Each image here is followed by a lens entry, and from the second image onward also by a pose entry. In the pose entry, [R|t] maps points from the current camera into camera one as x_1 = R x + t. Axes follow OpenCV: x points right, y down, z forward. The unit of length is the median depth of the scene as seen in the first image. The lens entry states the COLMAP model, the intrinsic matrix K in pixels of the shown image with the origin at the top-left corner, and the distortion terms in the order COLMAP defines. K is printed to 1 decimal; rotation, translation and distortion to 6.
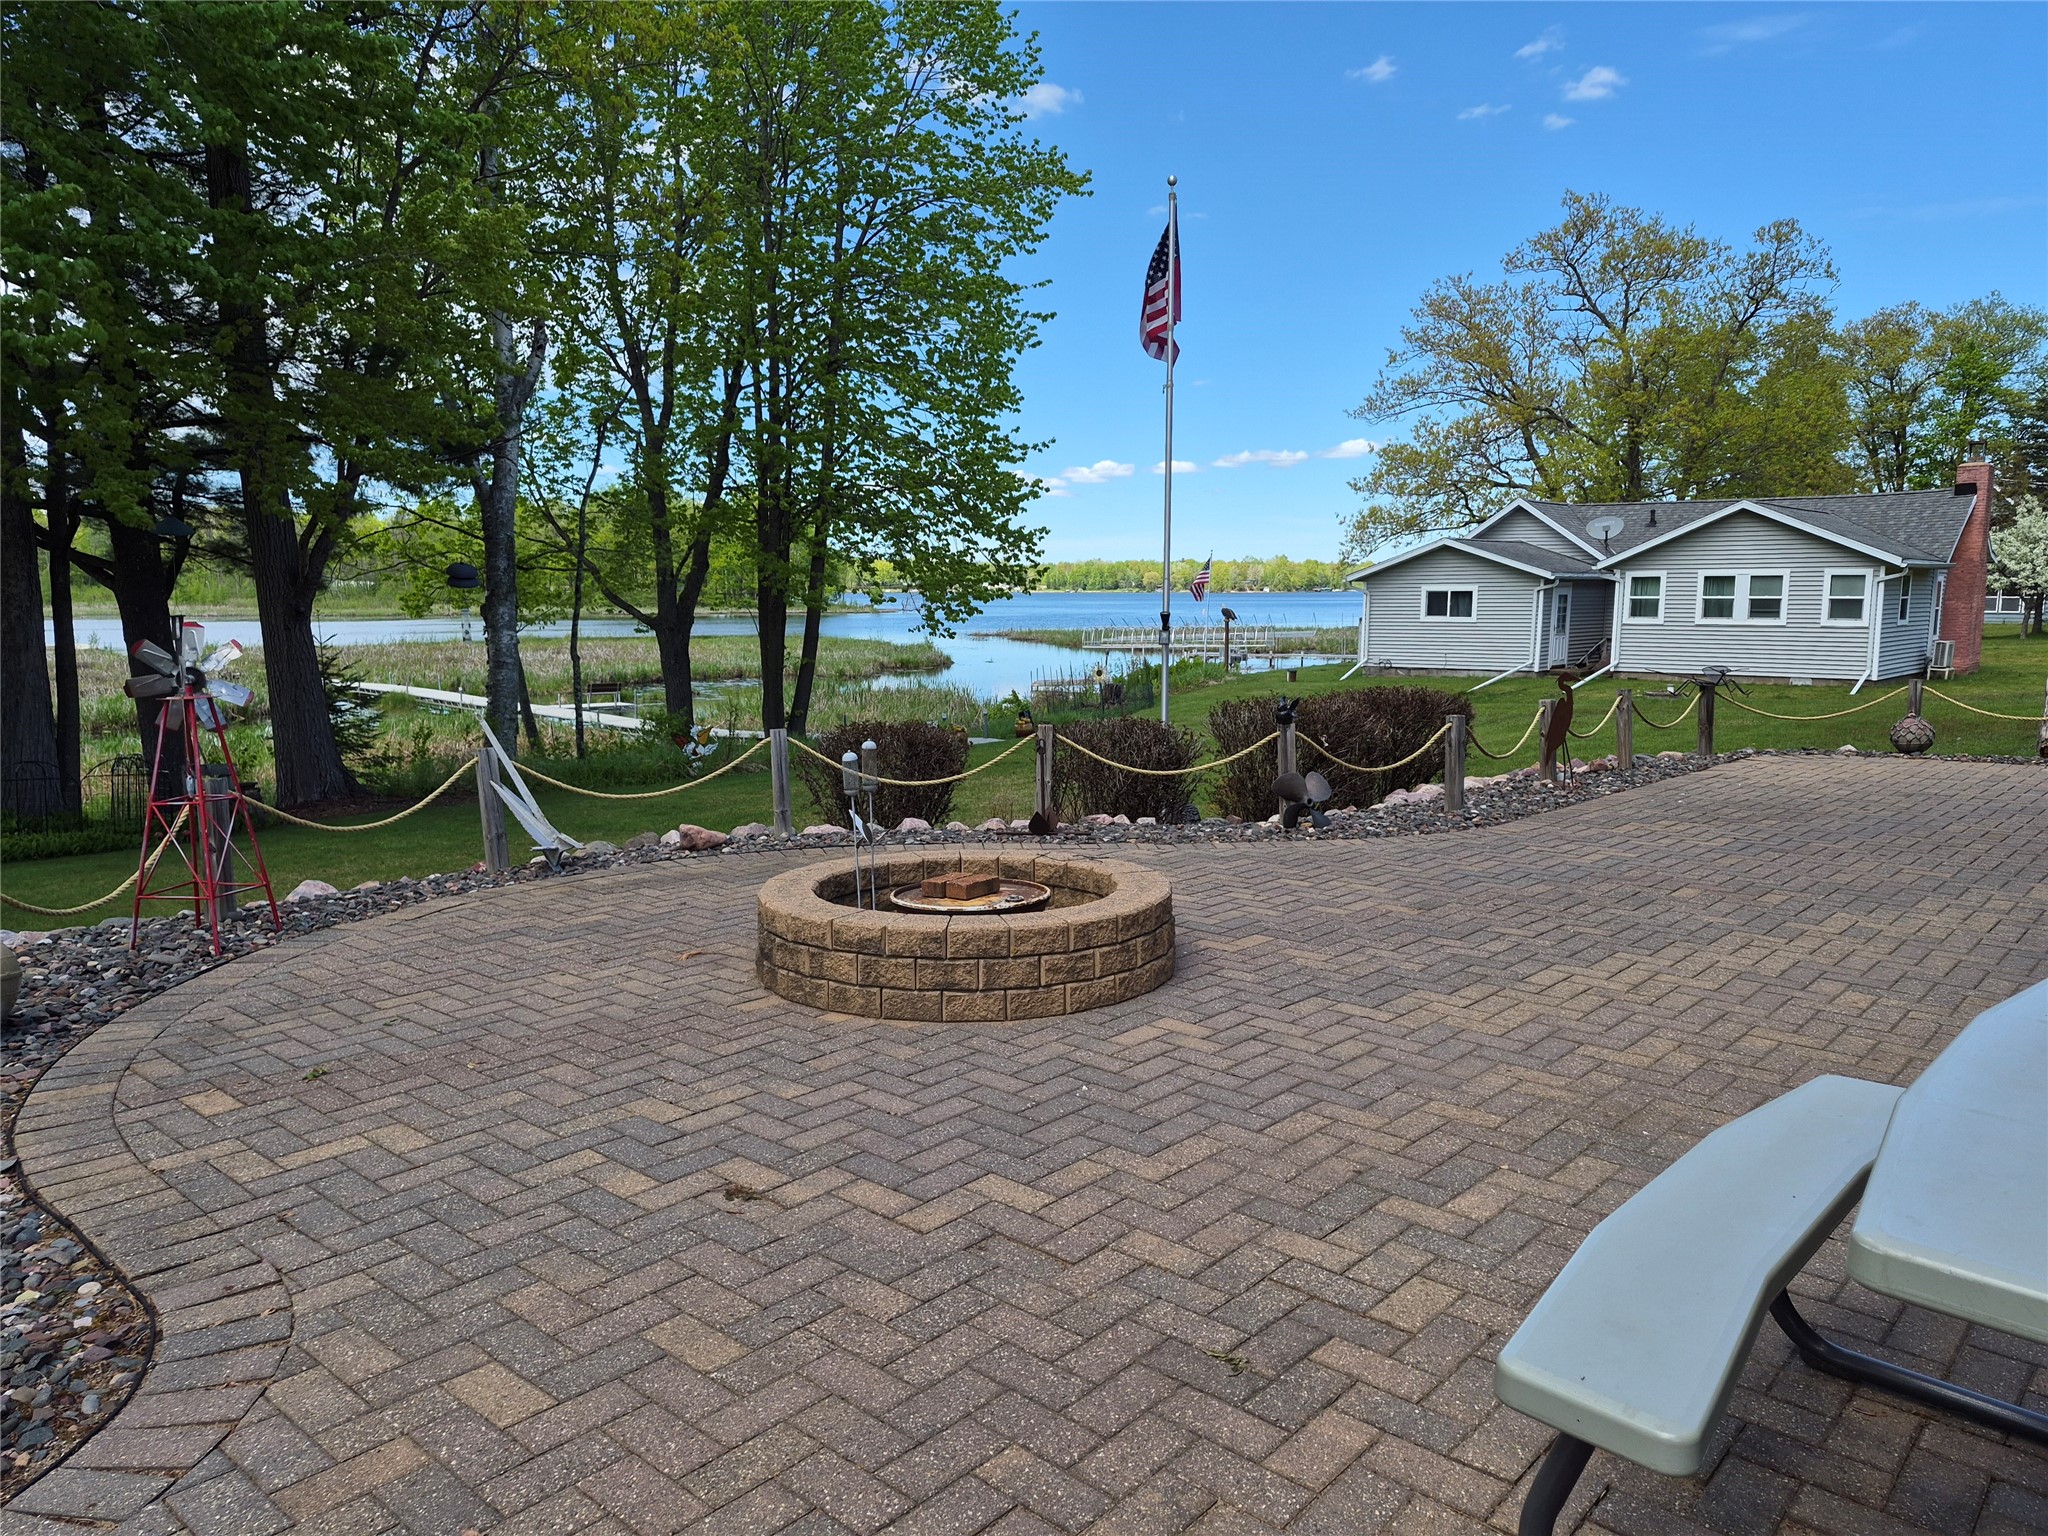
lens RADIAL K [[1420.5, 0, 1025.2], [0, 1420.5, 778.5], [0, 0, 1]] dist [0.087575, -0.098765]
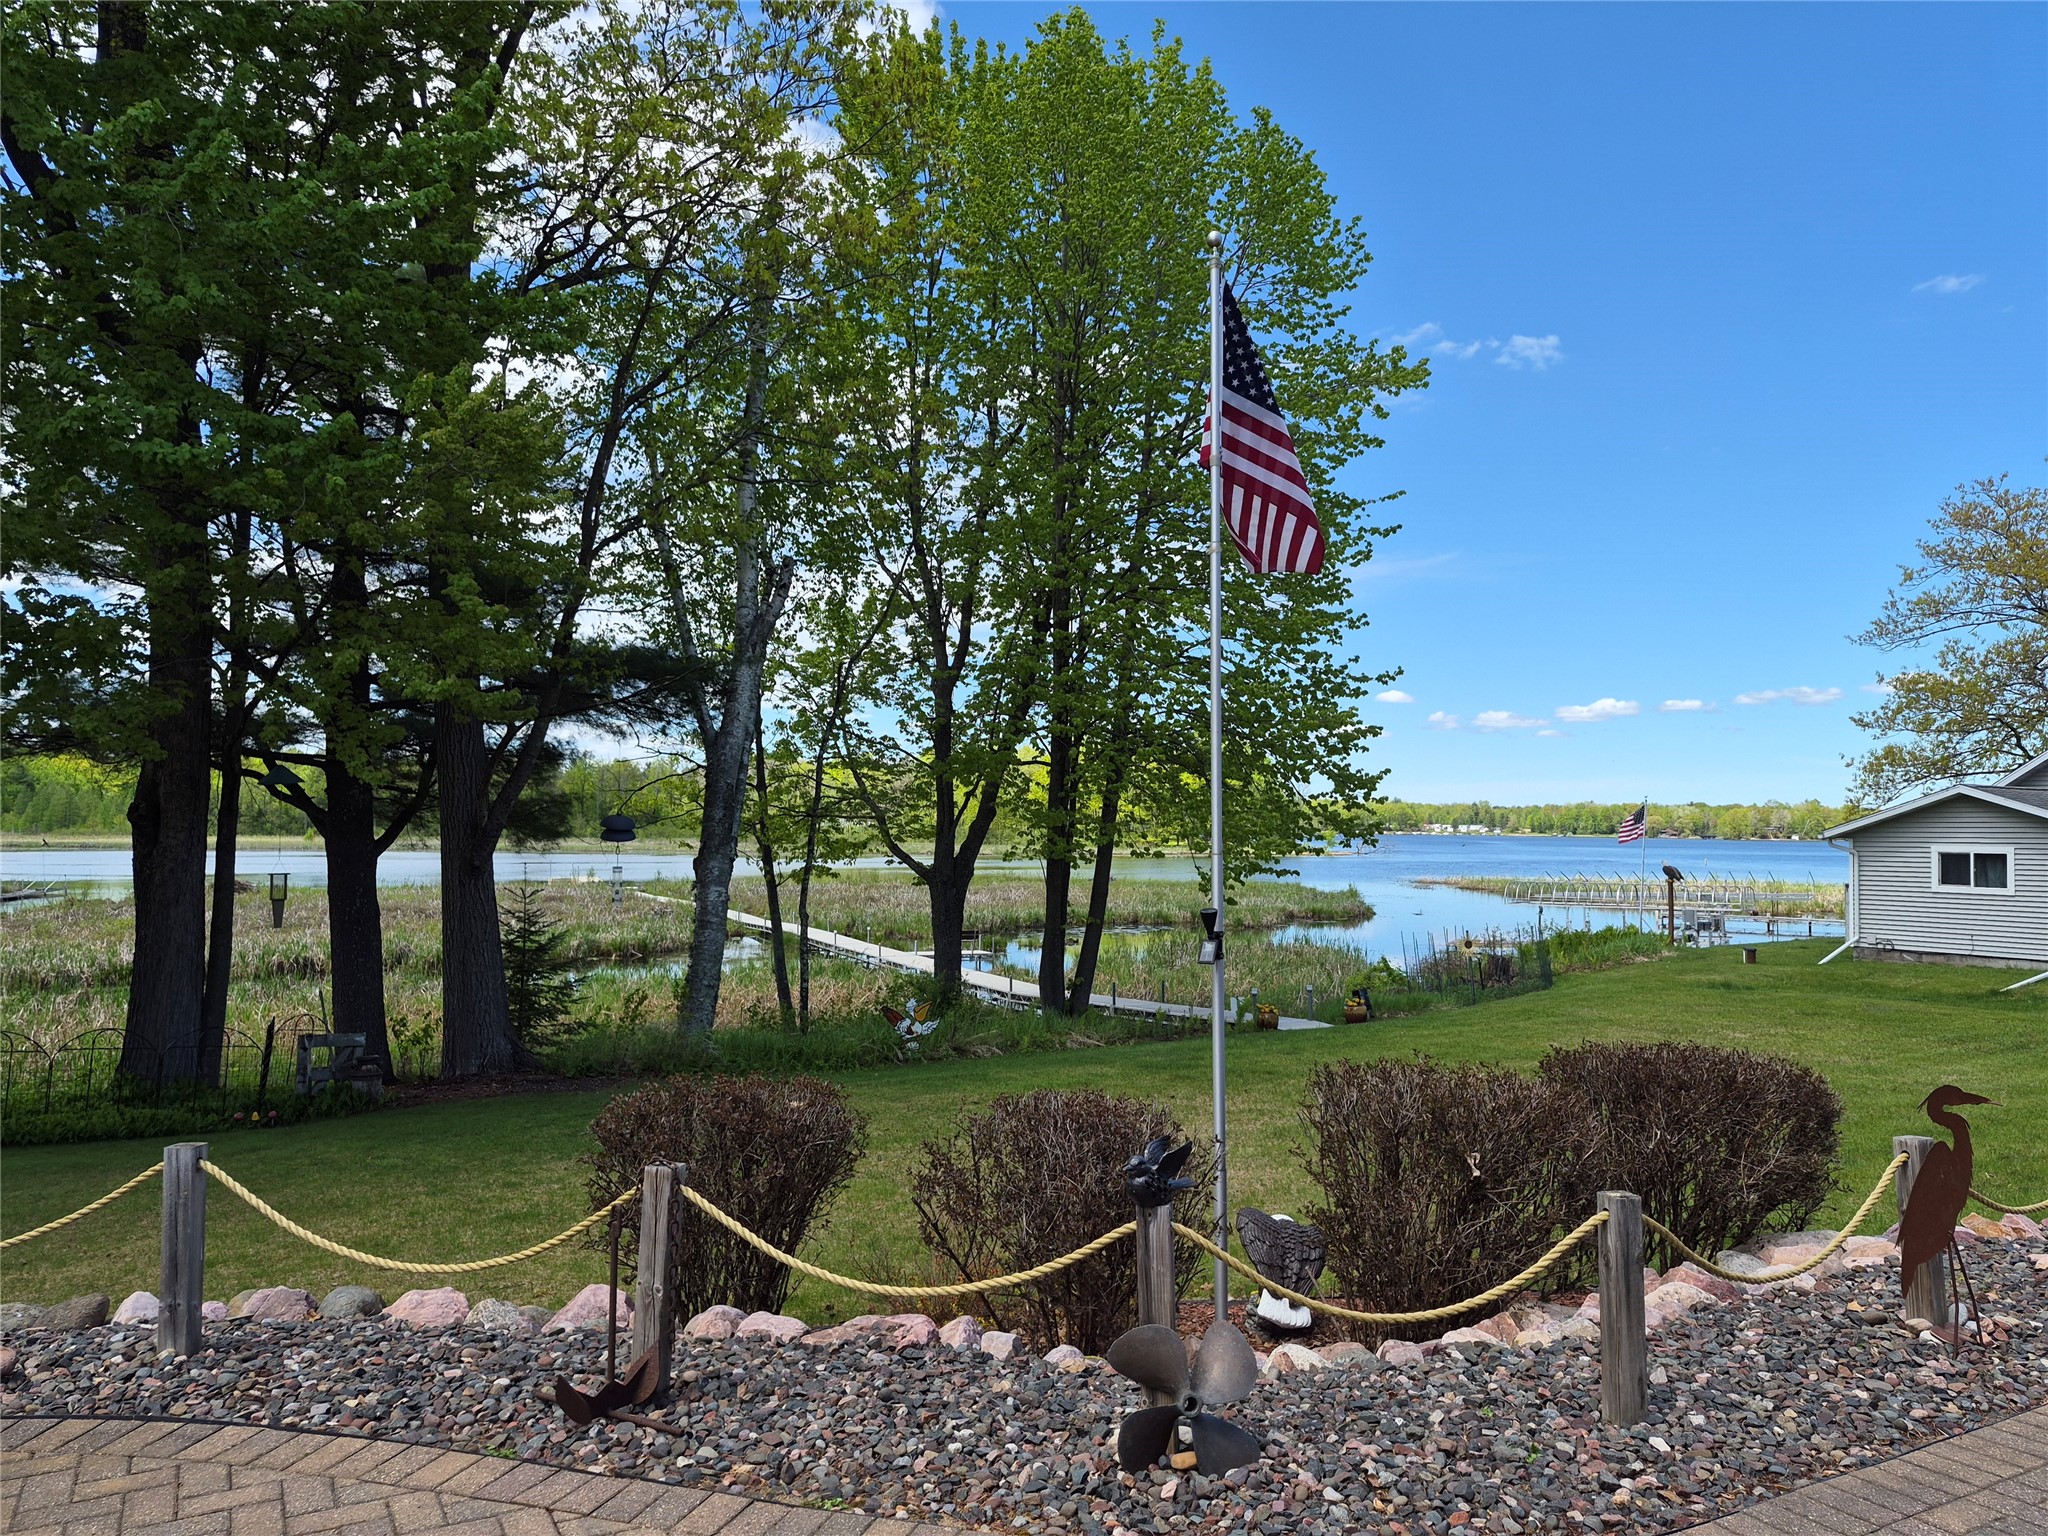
lens RADIAL K [[1420.5, 0, 1044.5], [0, 1420.5, 776.6], [0, 0, 1]] dist [0.087575, -0.098765]
pose [[0.951508, 0.001479, -0.307619, 0.060151], [-0.053276, 0.985670, -0.160053, -0.020277], [0.302974, 0.168681, 0.937952, 0.112638]]
